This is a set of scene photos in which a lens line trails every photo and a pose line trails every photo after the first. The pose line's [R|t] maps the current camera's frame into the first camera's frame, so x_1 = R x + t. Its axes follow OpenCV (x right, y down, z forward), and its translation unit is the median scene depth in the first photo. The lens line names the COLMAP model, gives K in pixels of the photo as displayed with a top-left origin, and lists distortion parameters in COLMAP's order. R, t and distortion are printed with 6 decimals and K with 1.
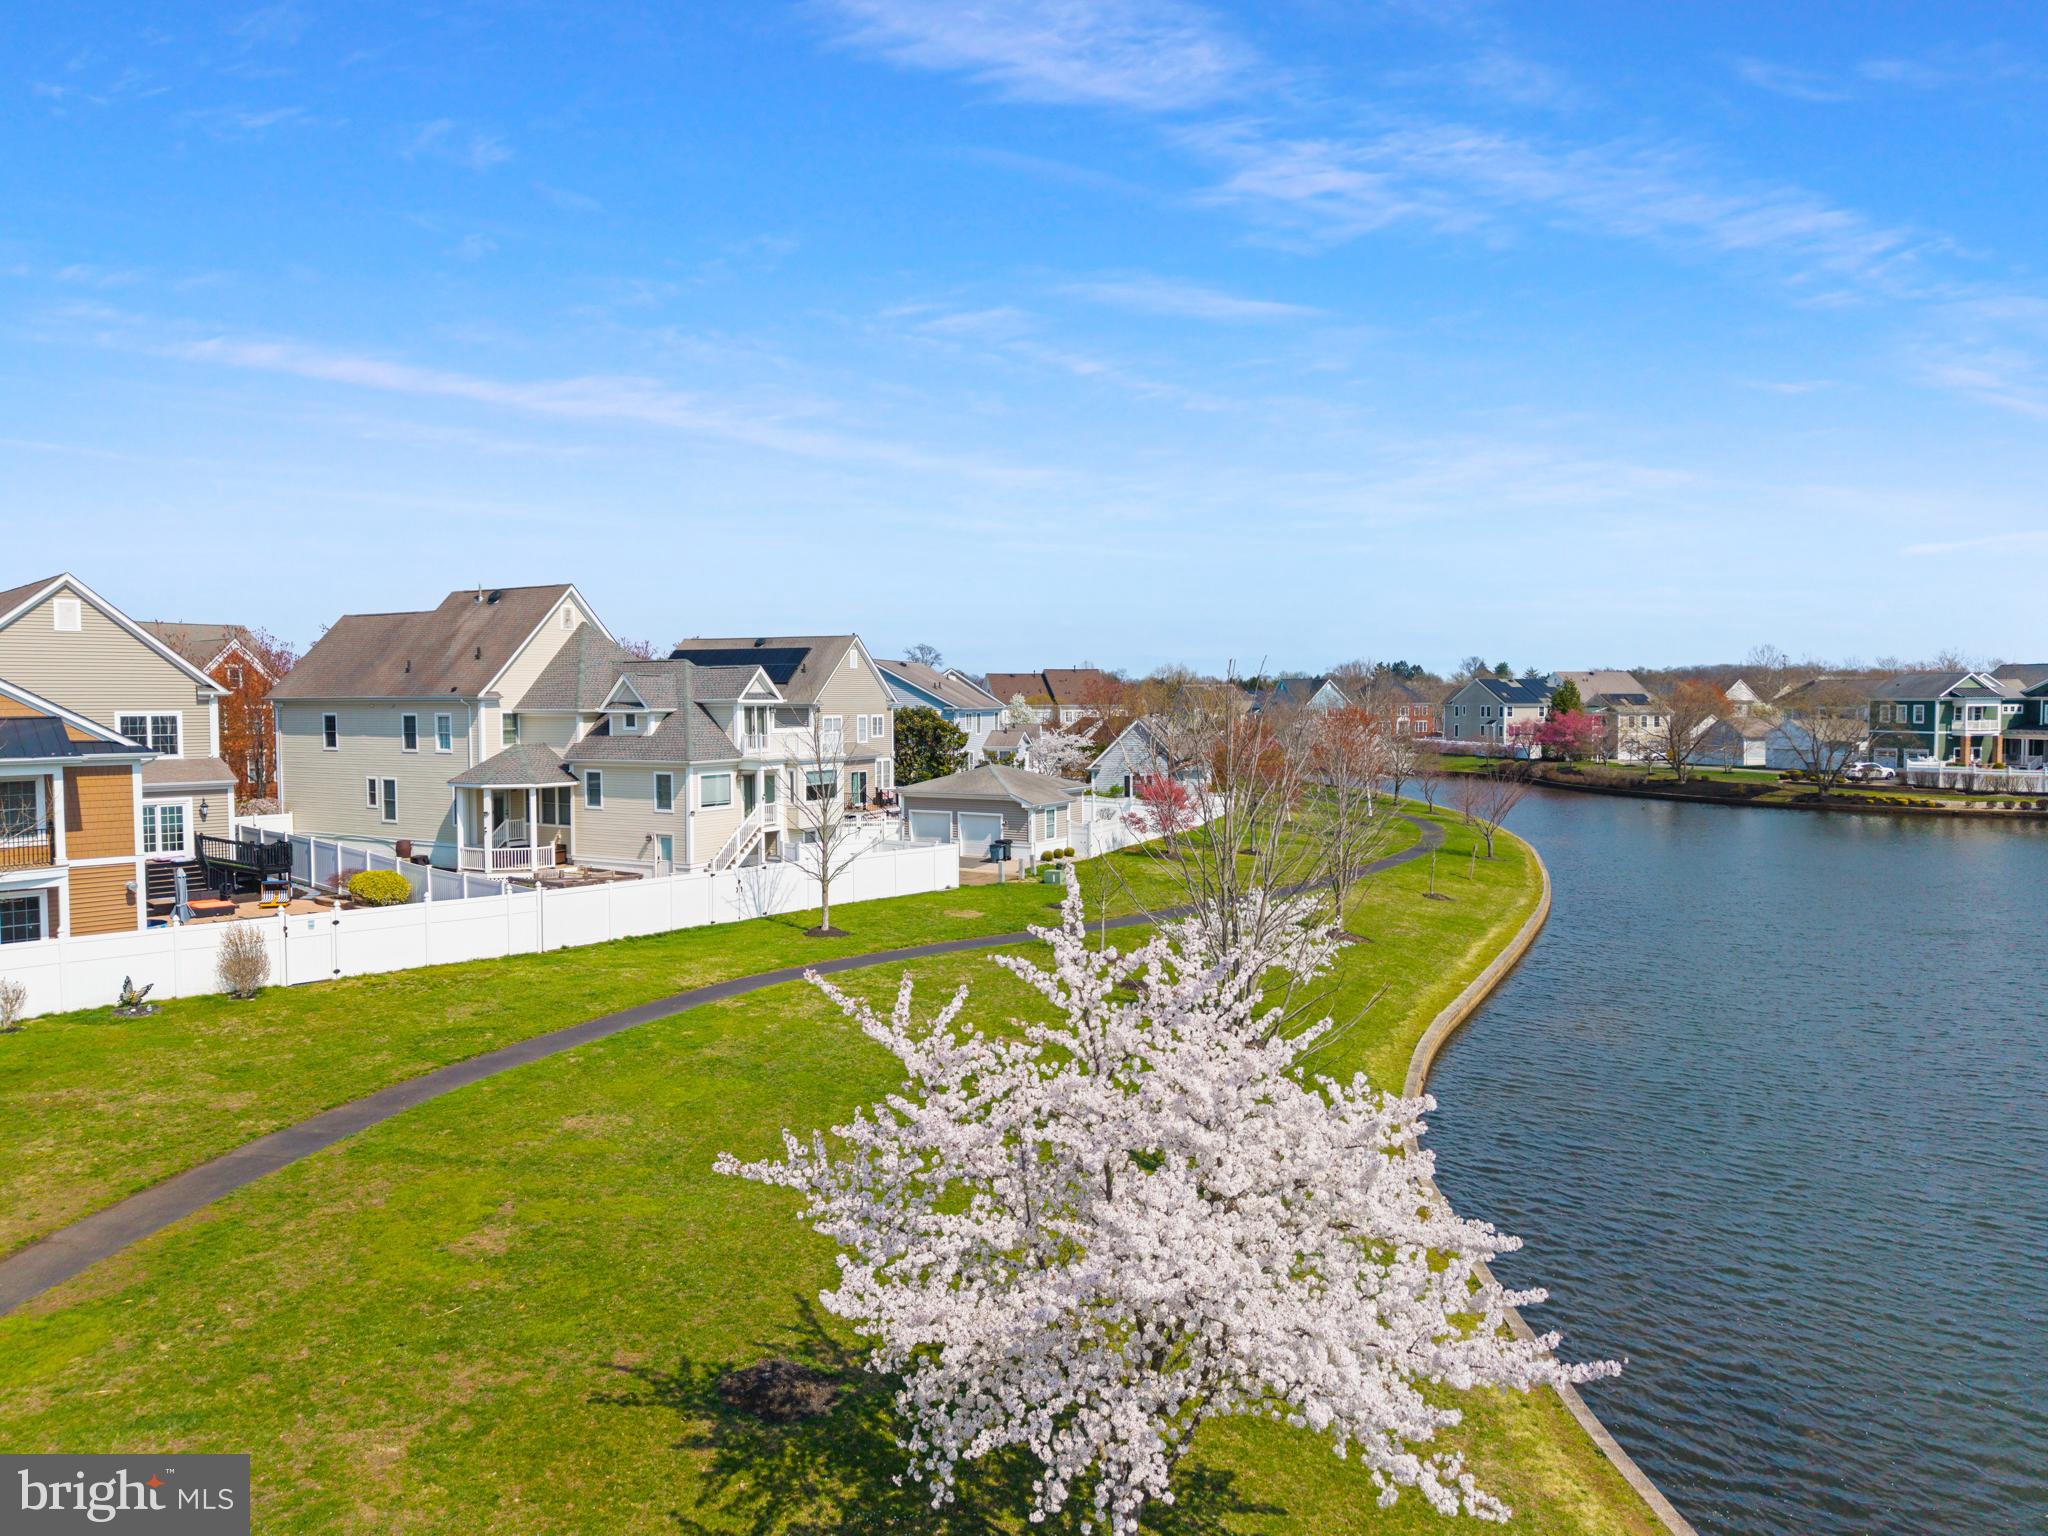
lens RADIAL K [[1252.1, 0, 1089.1], [0, 1252.1, 769.5], [0, 0, 1]] dist [-0.060901, -0.000269]
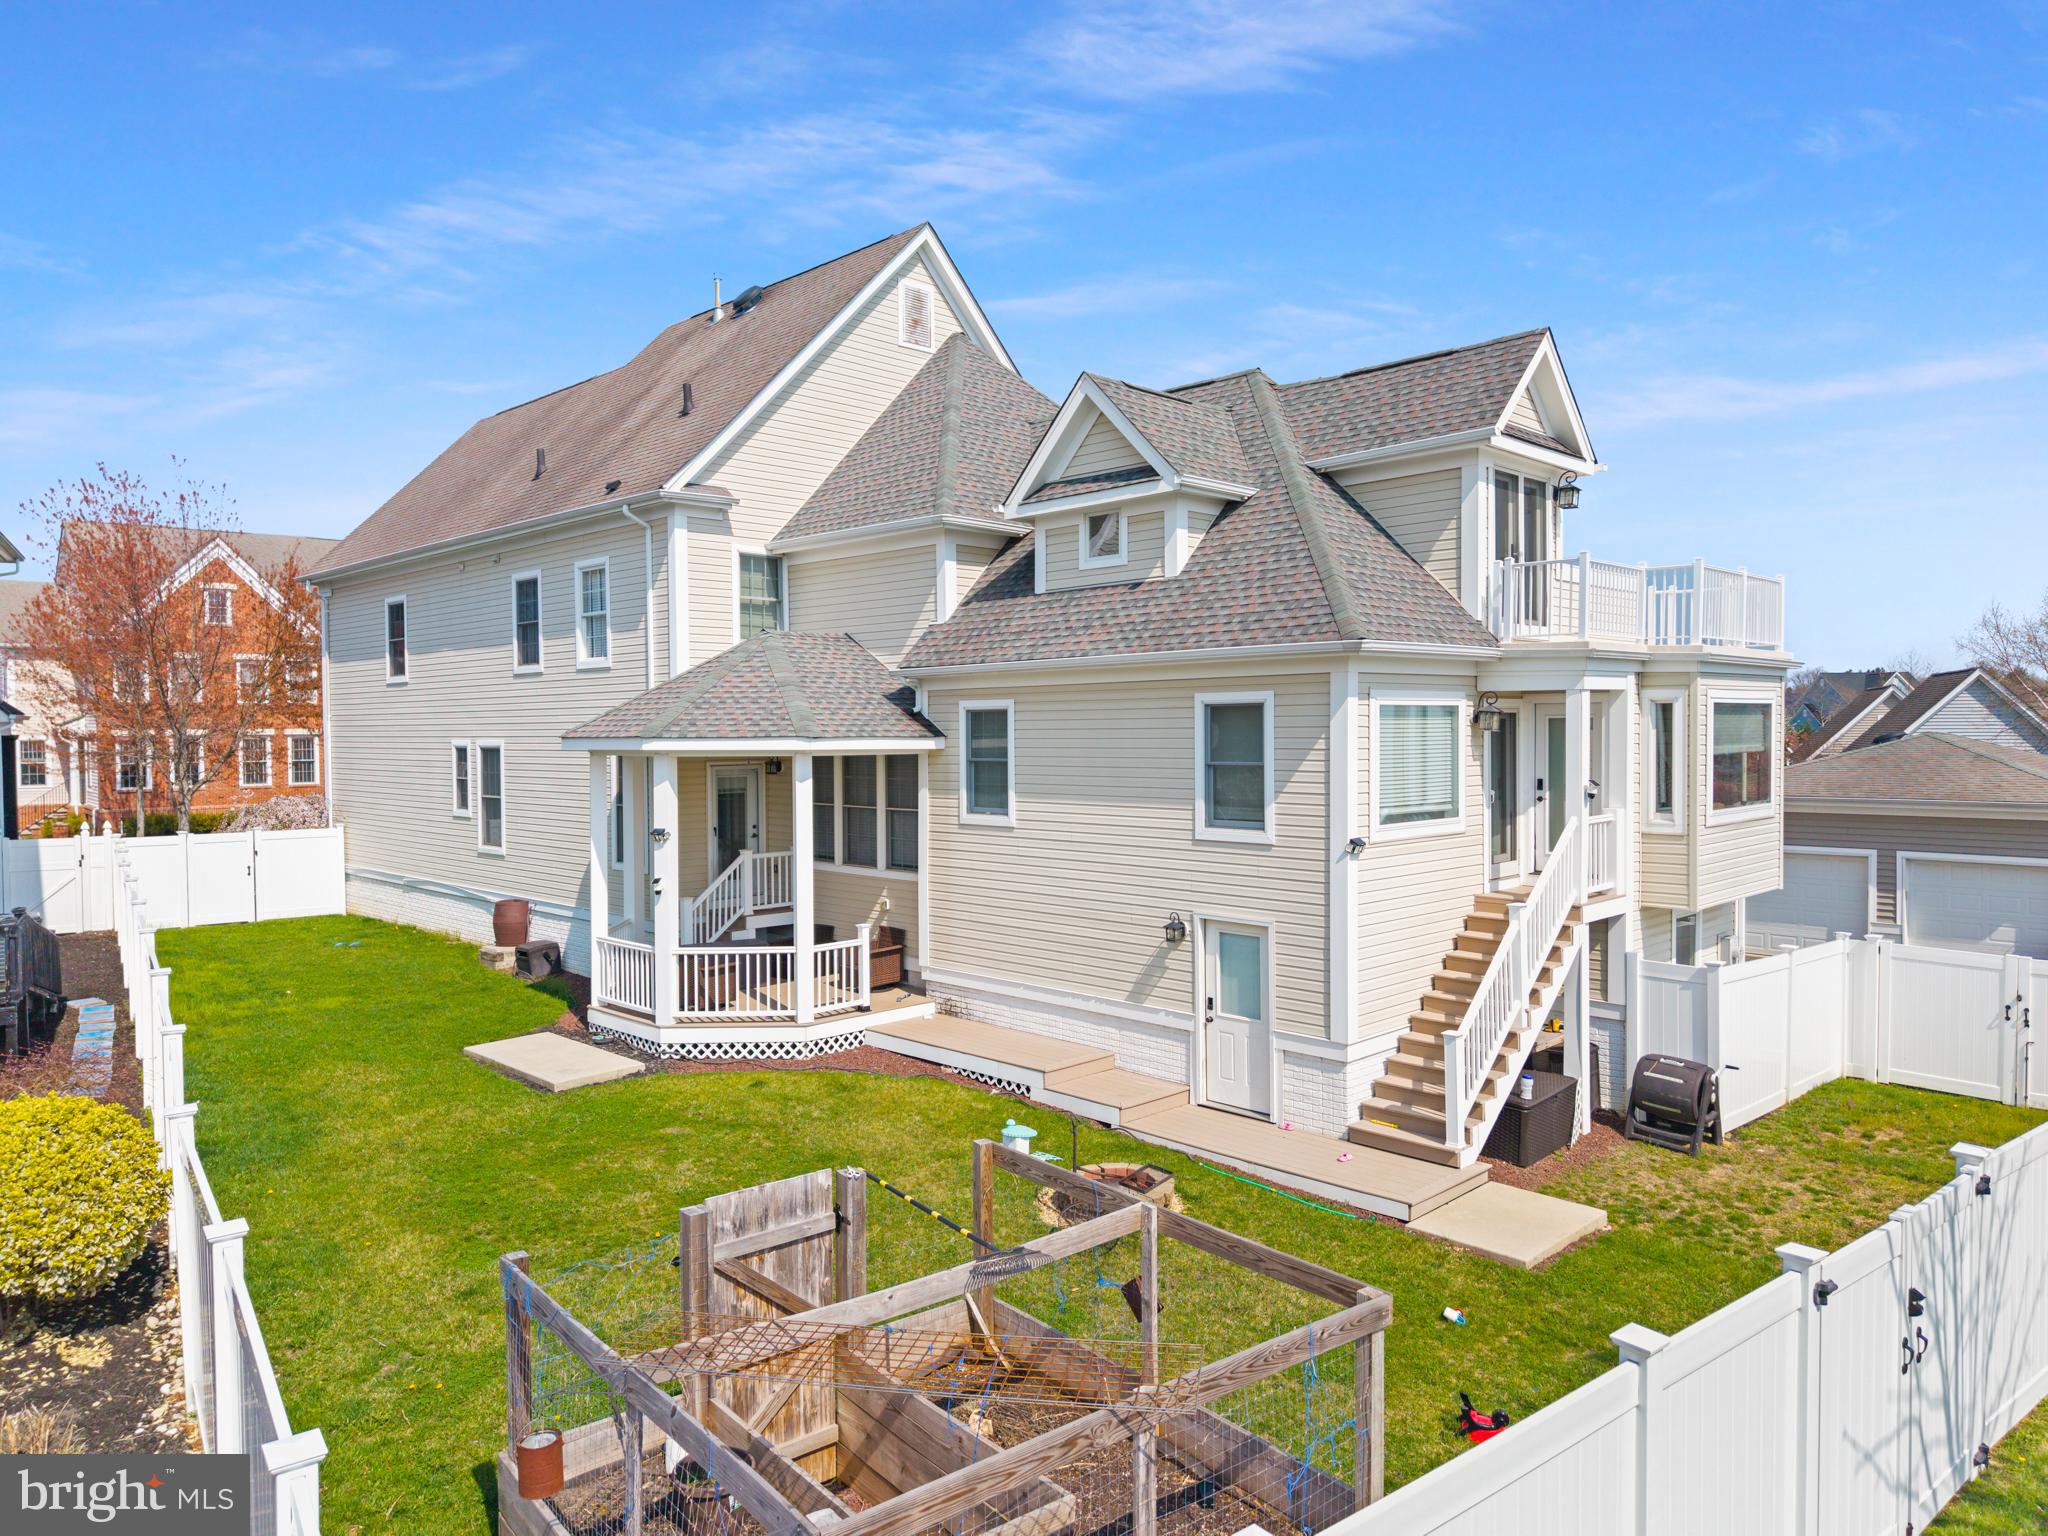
lens RADIAL K [[1367.1, 0, 1061.5], [0, 1367.1, 761.9], [0, 0, 1]] dist [0.004386, -0.002509]
pose [[0.954747, 0.000965, -0.297418, -0.275859], [-0.007599, 0.999747, -0.021150, 0.022587], [0.297323, 0.022453, 0.954513, 0.668829]]
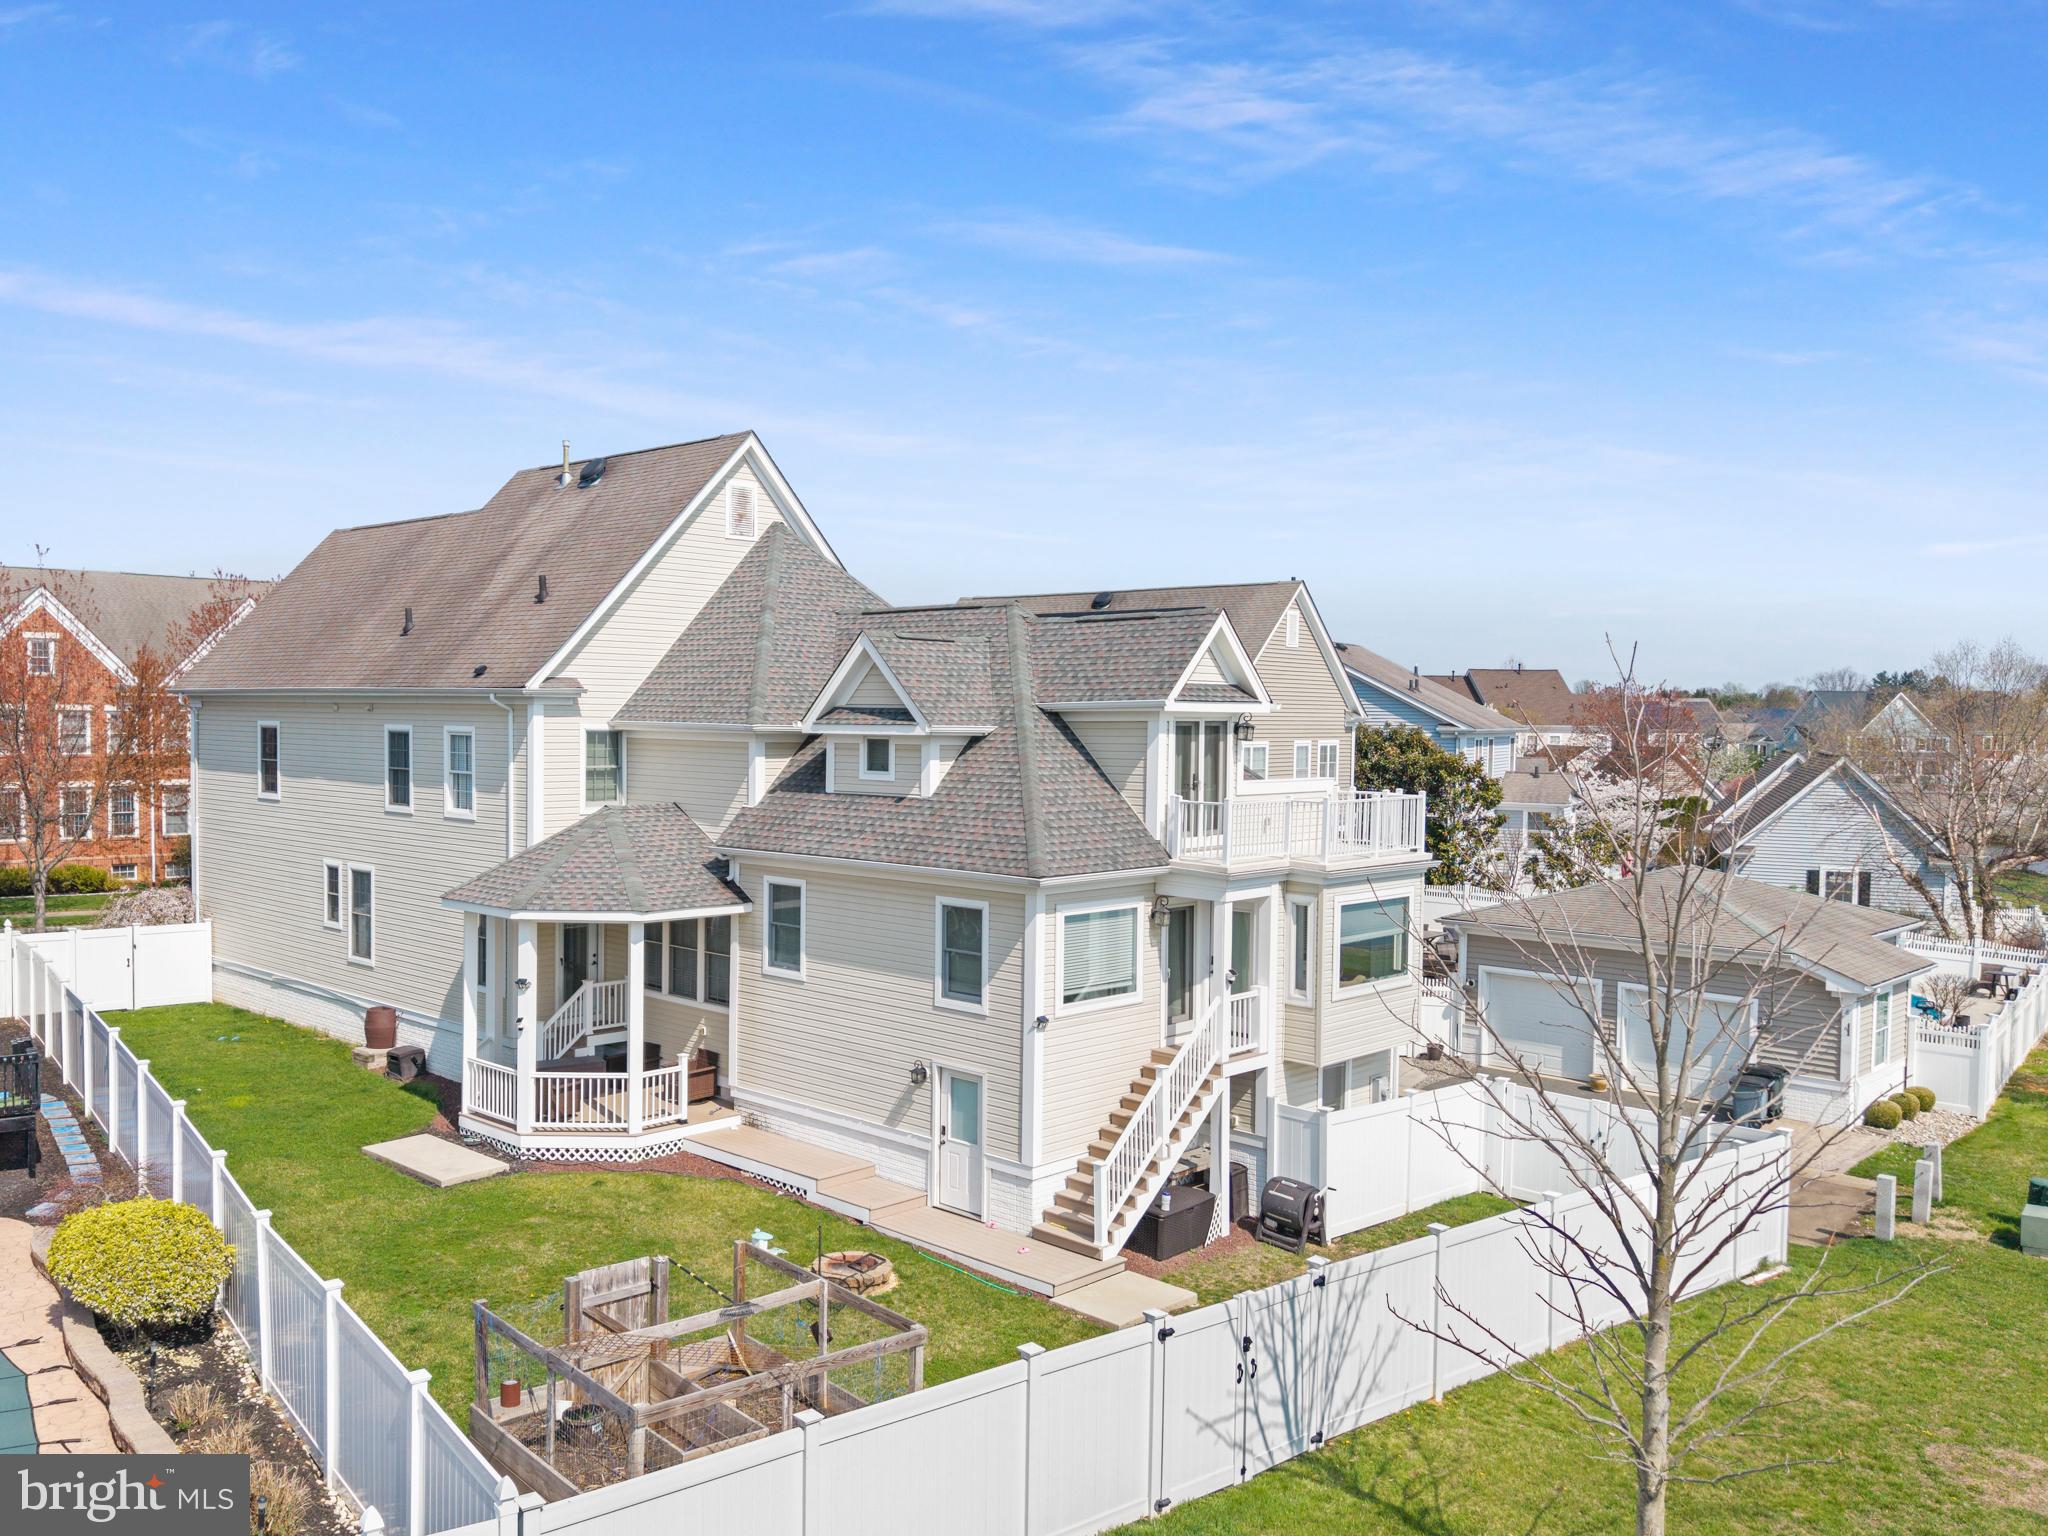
lens RADIAL K [[1608.3, 0, 935.5], [0, 1608.3, 802.7], [0, 0, 1]] dist [0.054900, -0.109476]
pose [[0.953354, 0.027227, -0.300623, -0.199541], [-0.027416, 0.999618, 0.003591, -0.026655], [0.300606, 0.004818, 0.953736, 0.522605]]
